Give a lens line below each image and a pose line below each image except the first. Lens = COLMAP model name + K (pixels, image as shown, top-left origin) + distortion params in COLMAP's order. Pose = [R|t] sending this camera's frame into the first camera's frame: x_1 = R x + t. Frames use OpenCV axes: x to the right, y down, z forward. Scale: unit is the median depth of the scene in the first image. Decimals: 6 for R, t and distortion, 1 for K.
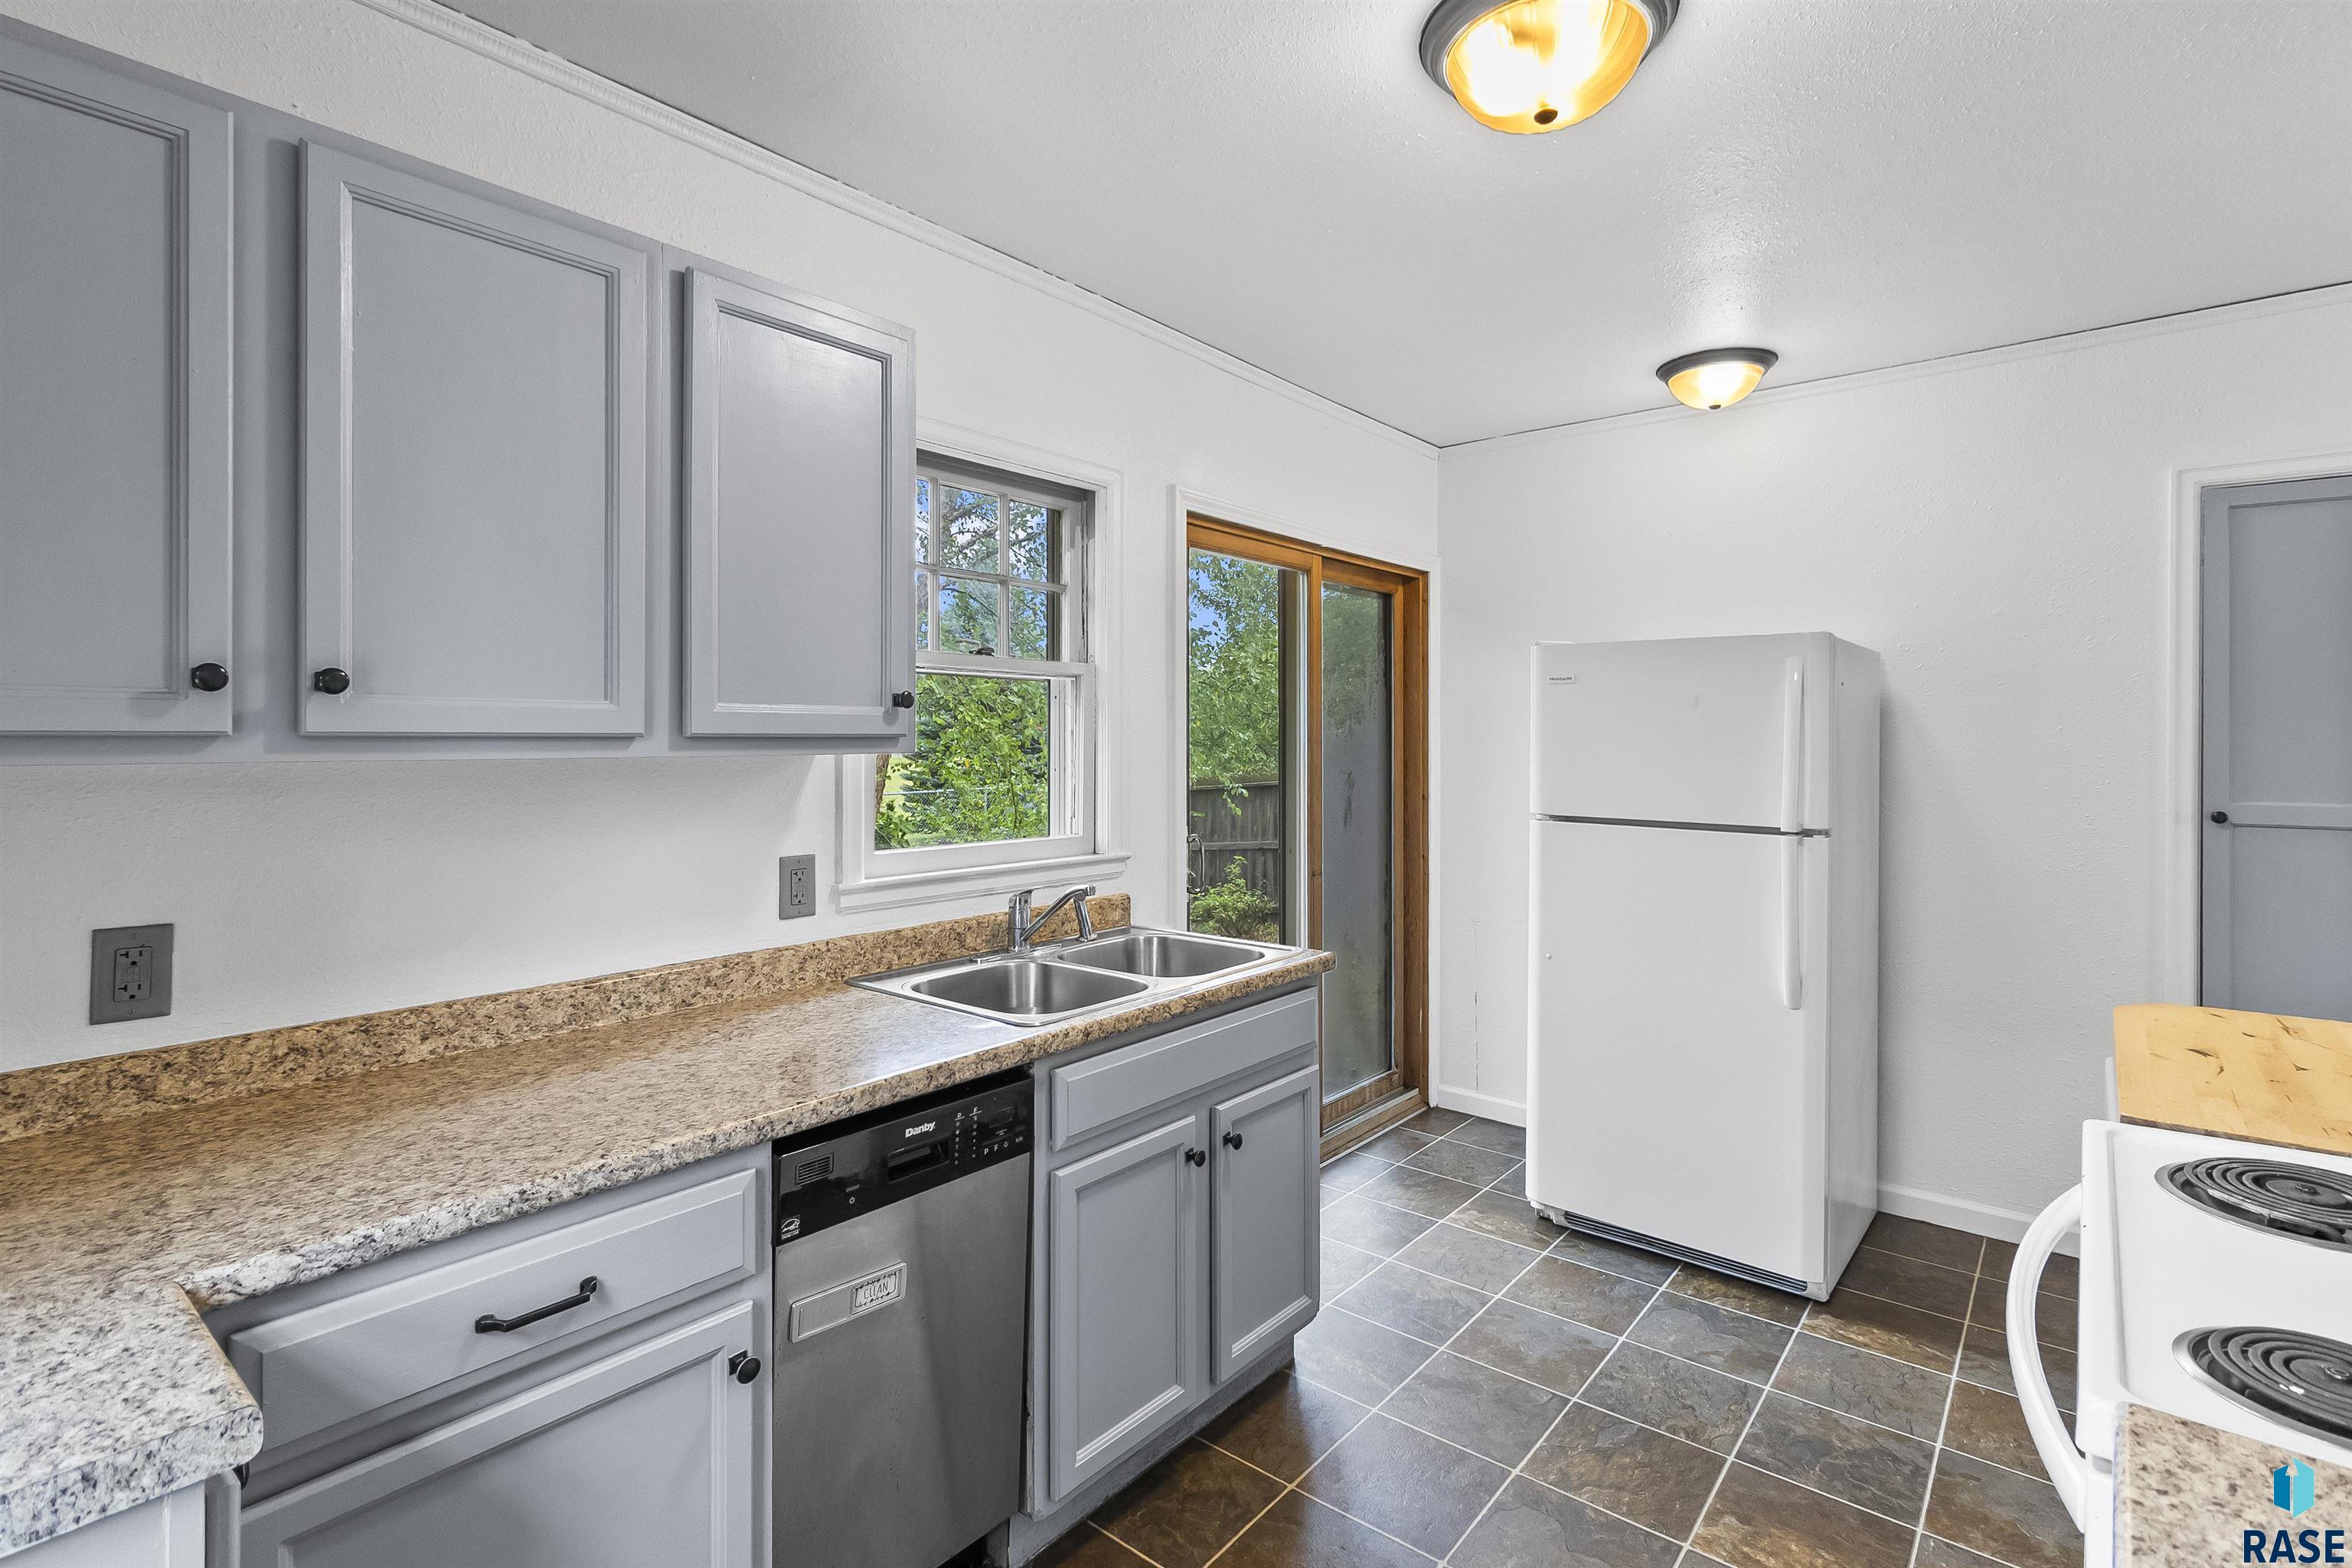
lens RADIAL K [[1112.6, 0, 1169.6], [0, 1112.6, 736.6], [0, 0, 1]] dist [0.004283, 0.001306]
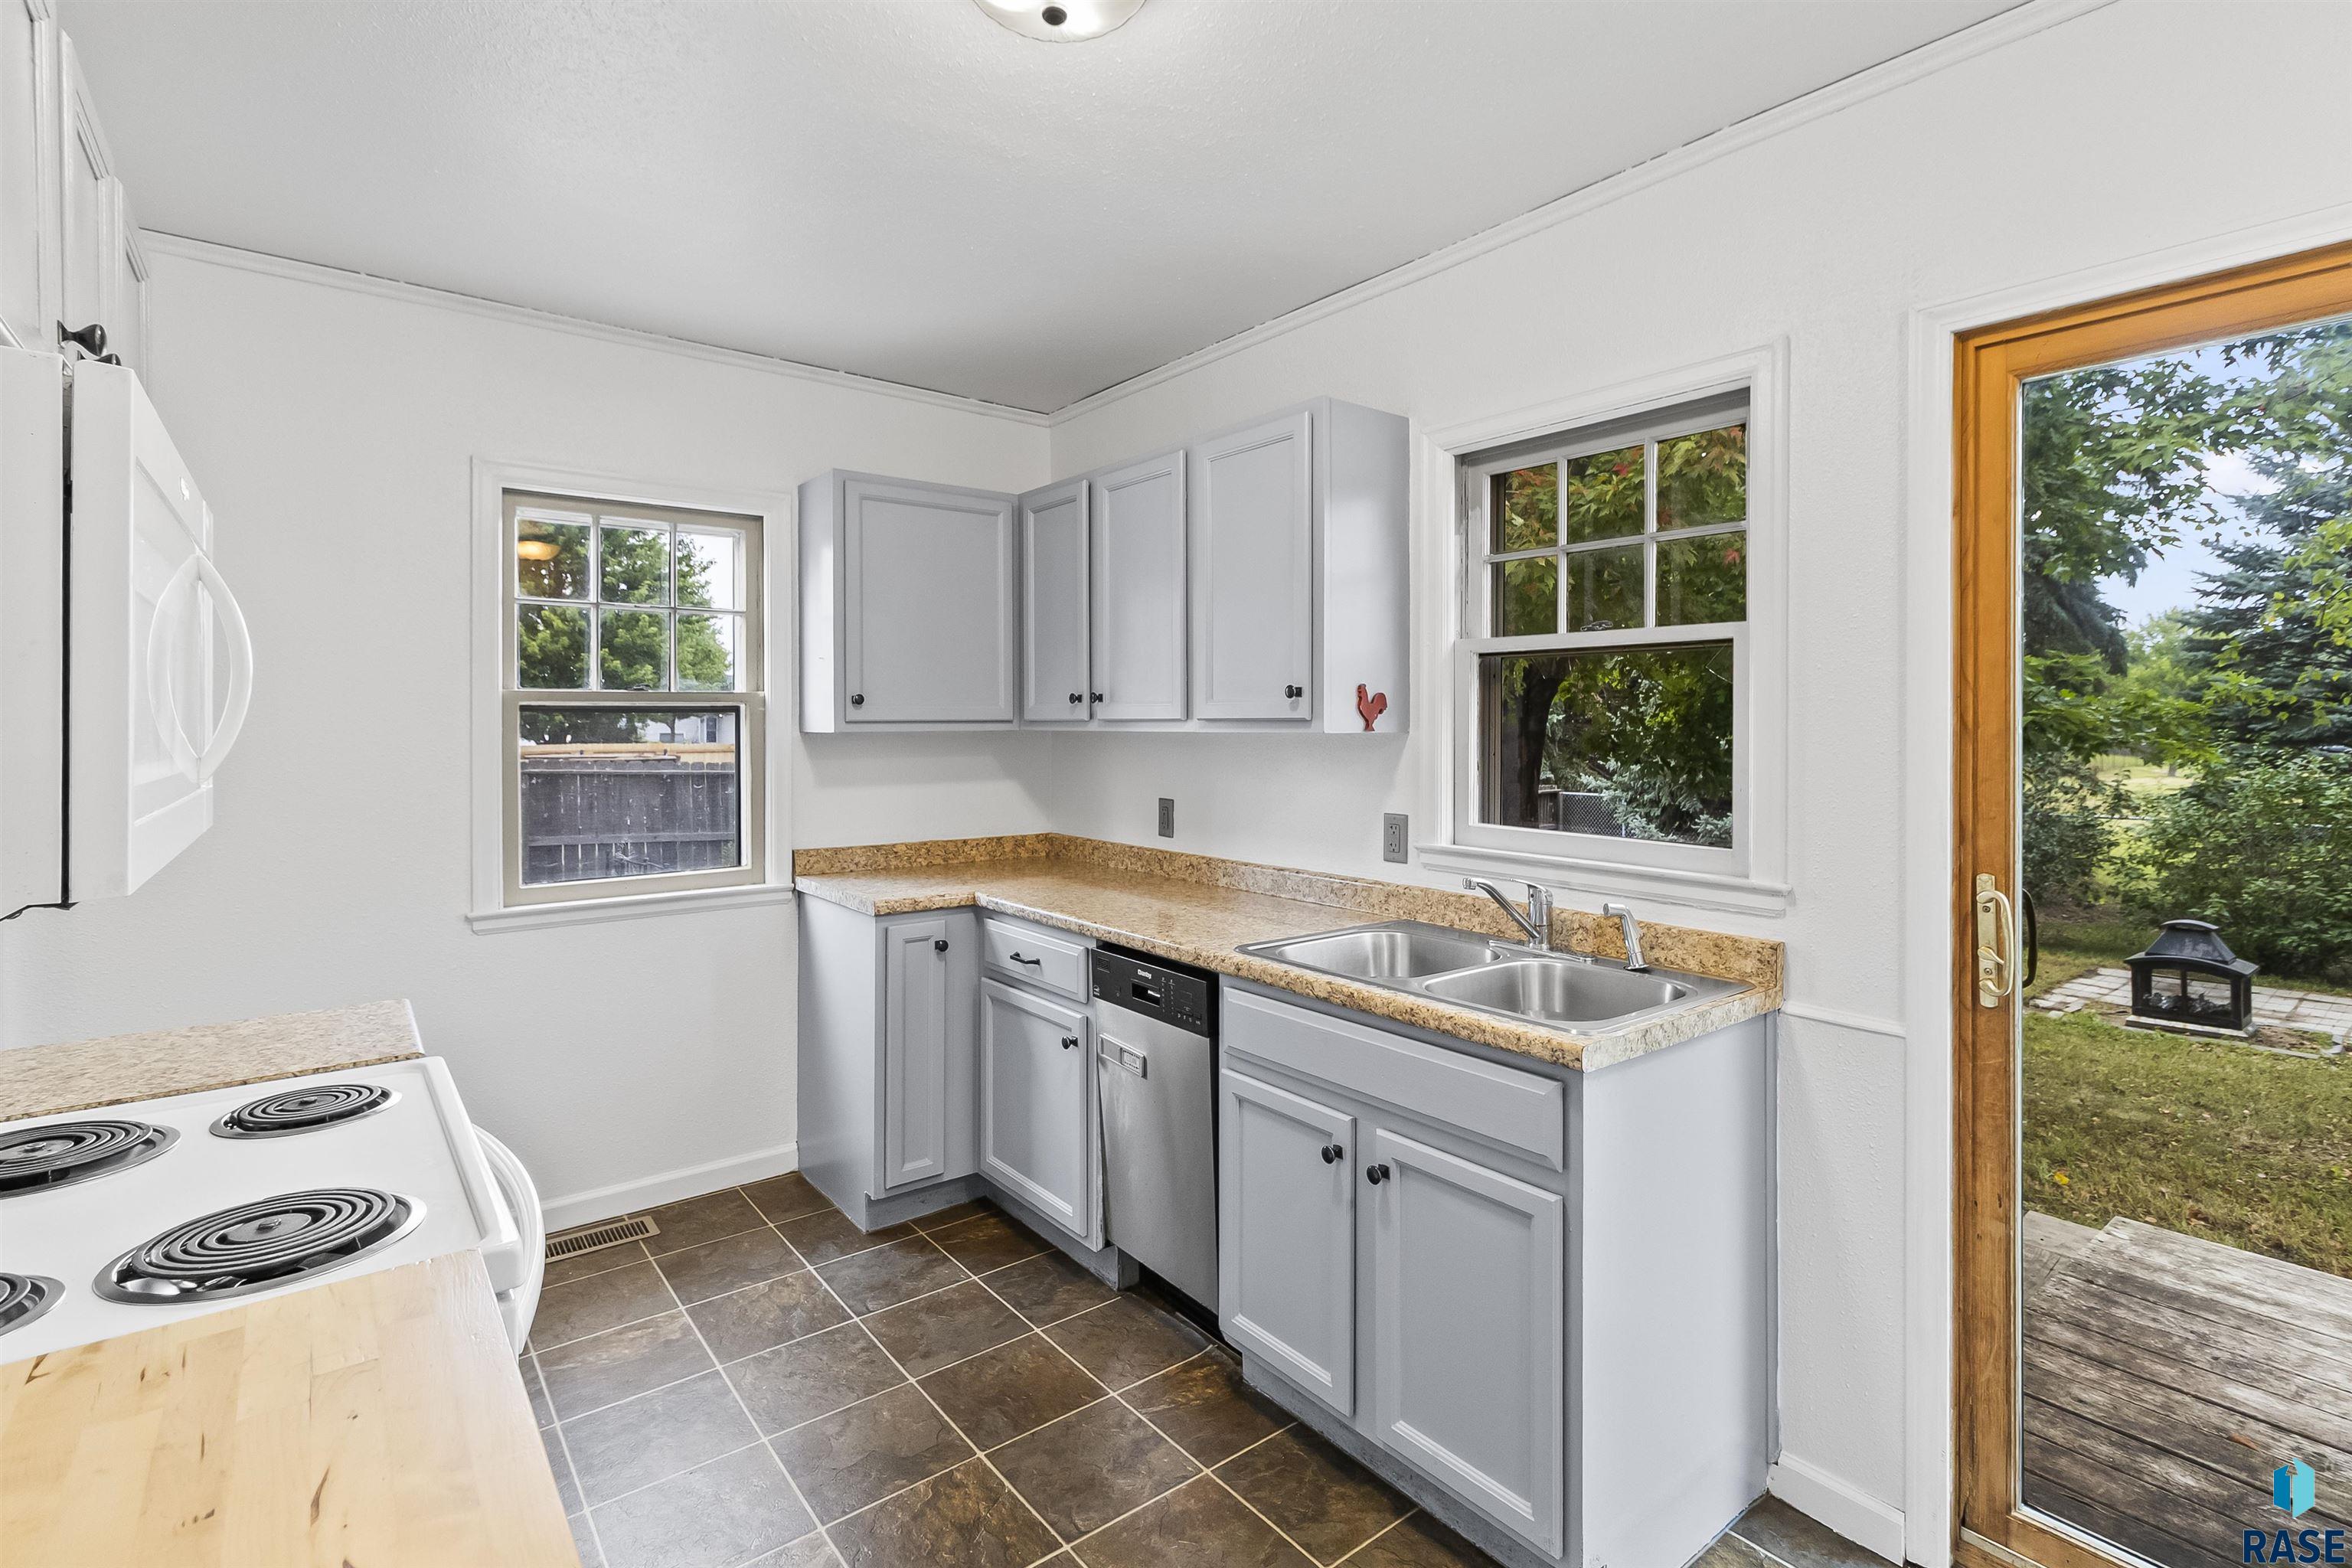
lens RADIAL K [[1090.8, 0, 1183.6], [0, 1090.8, 722.3], [0, 0, 1]] dist [0.002446, 0.000679]
pose [[-0.199486, -0.000211, -0.979901, 0.855739], [0.000482, 1.000000, -0.000313, 0.002867], [0.979901, -0.000534, -0.199486, 0.929282]]
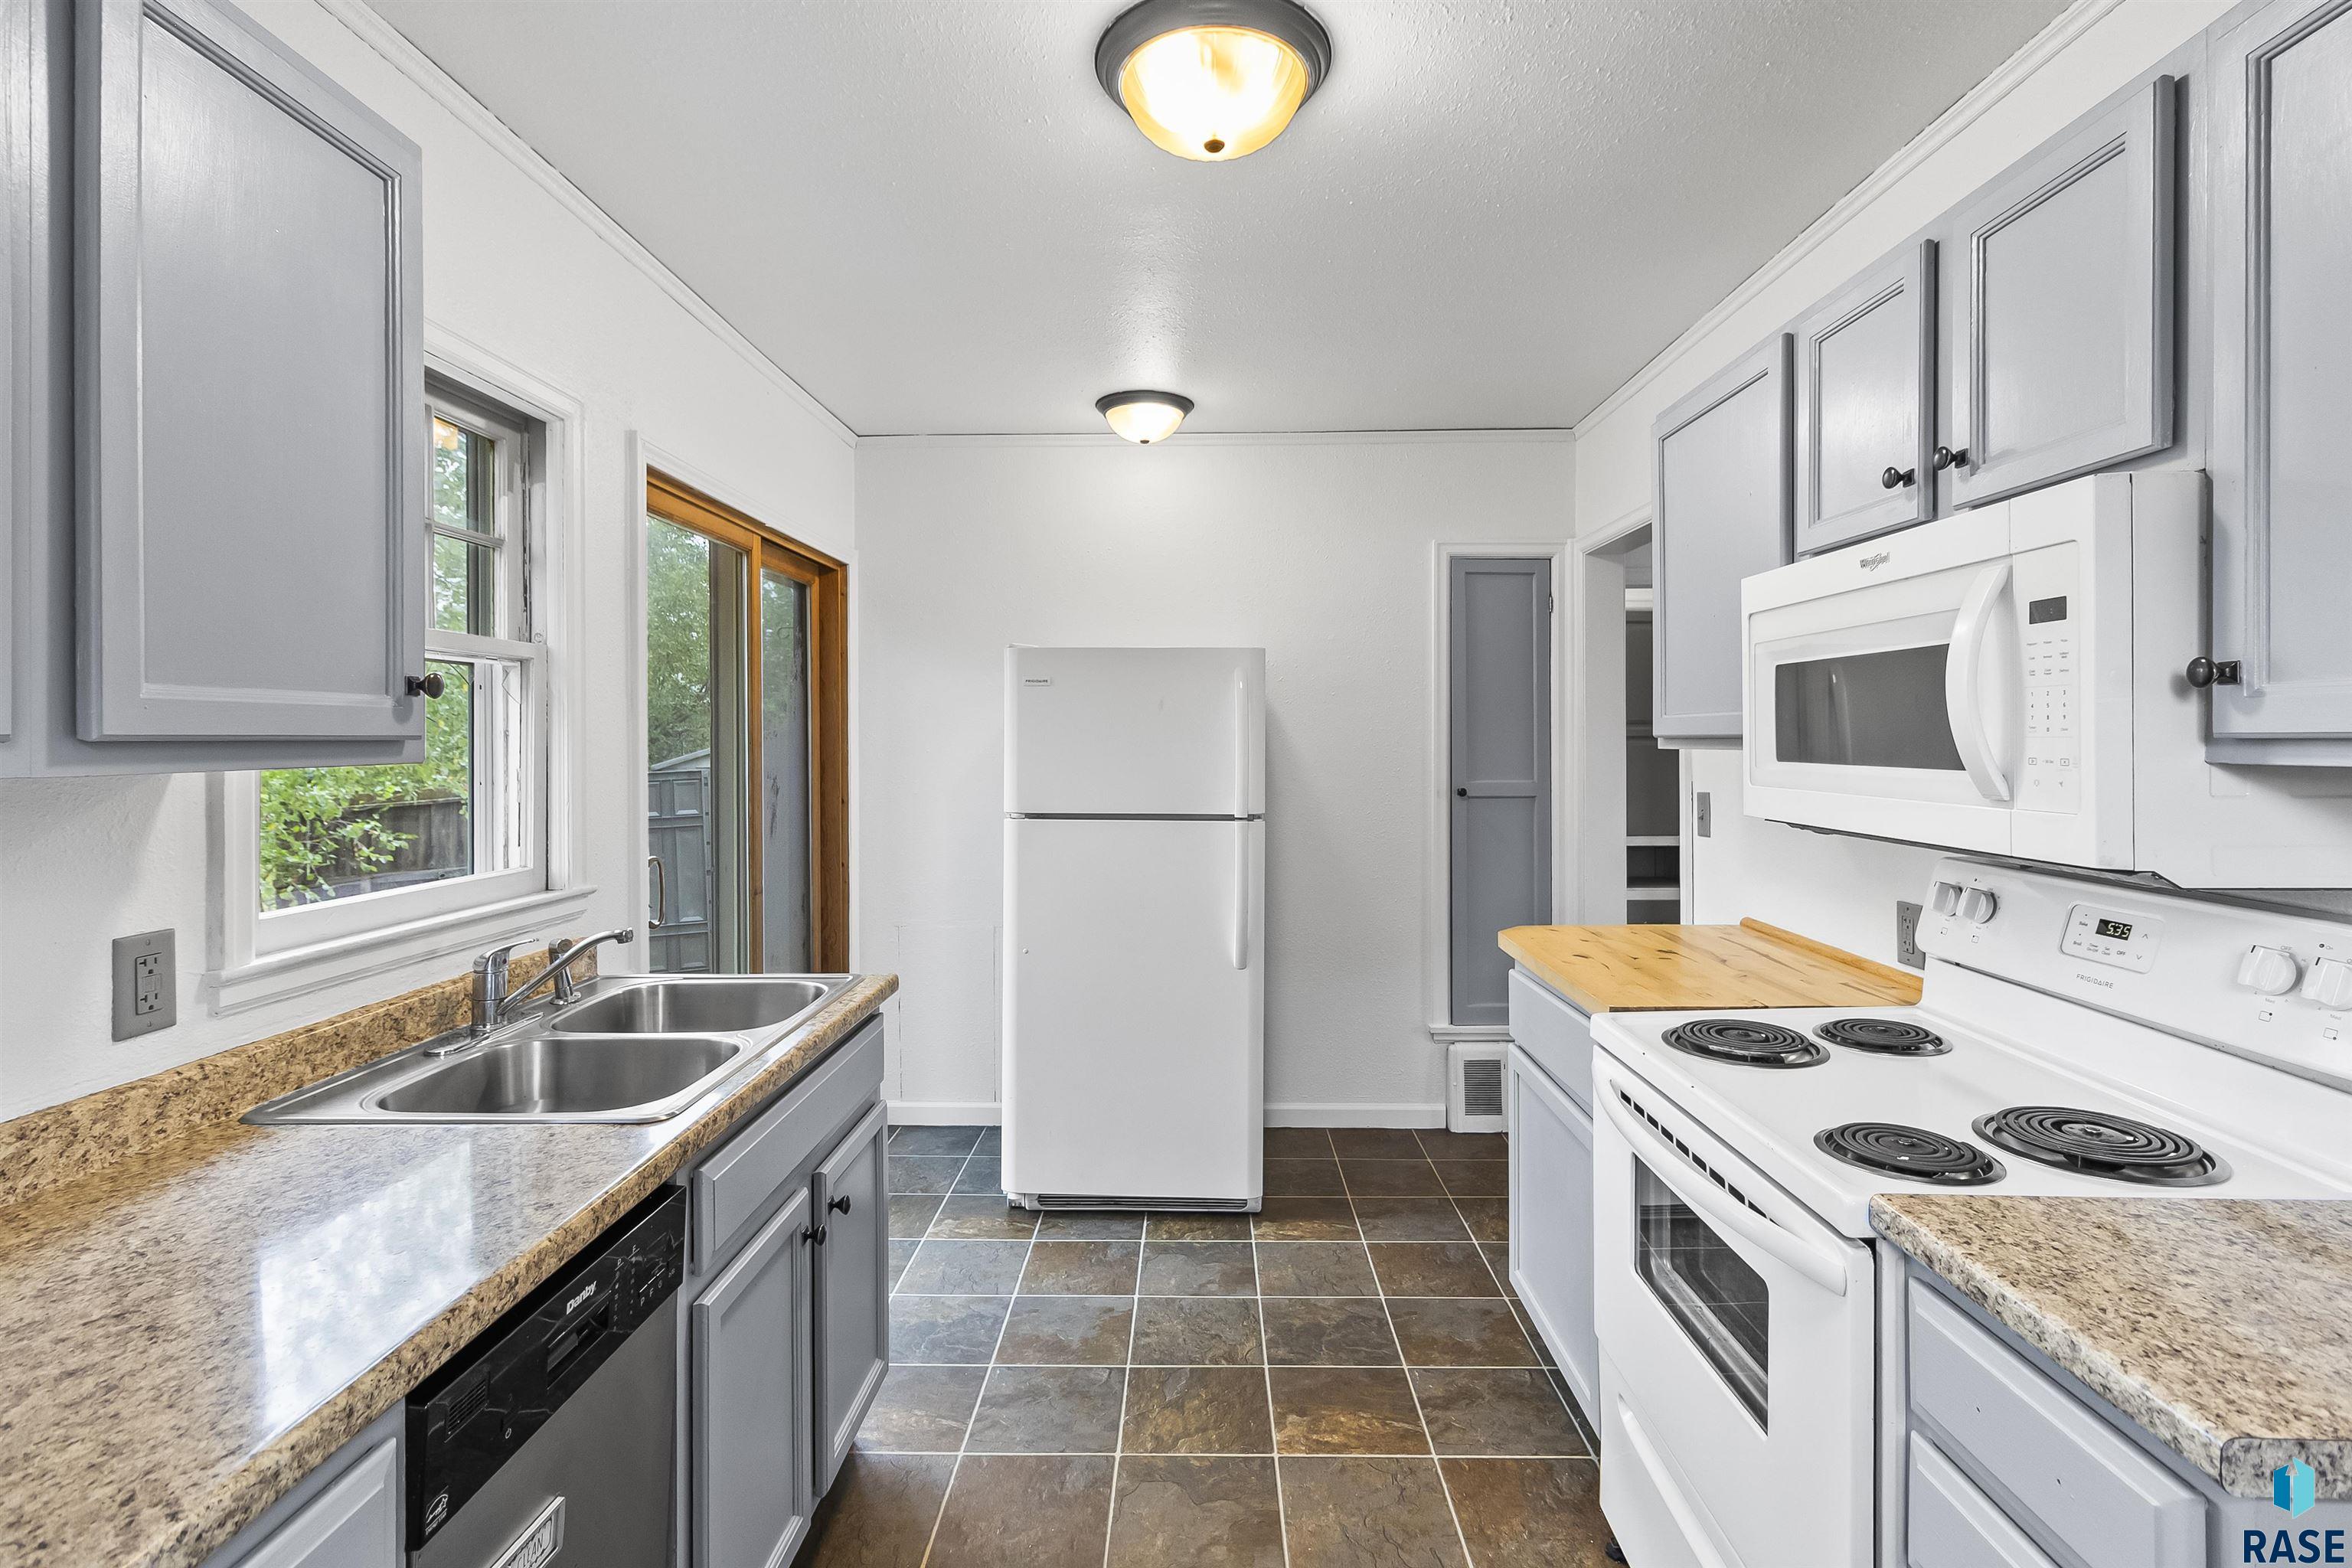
lens RADIAL K [[1112.6, 0, 1169.6], [0, 1112.6, 736.6], [0, 0, 1]] dist [0.004283, 0.001306]
pose [[0.783142, -0.003858, 0.621831, -0.251931], [0.004675, 0.999989, 0.000316, 0.000060], [-0.621826, 0.002660, 0.783151, 0.147347]]
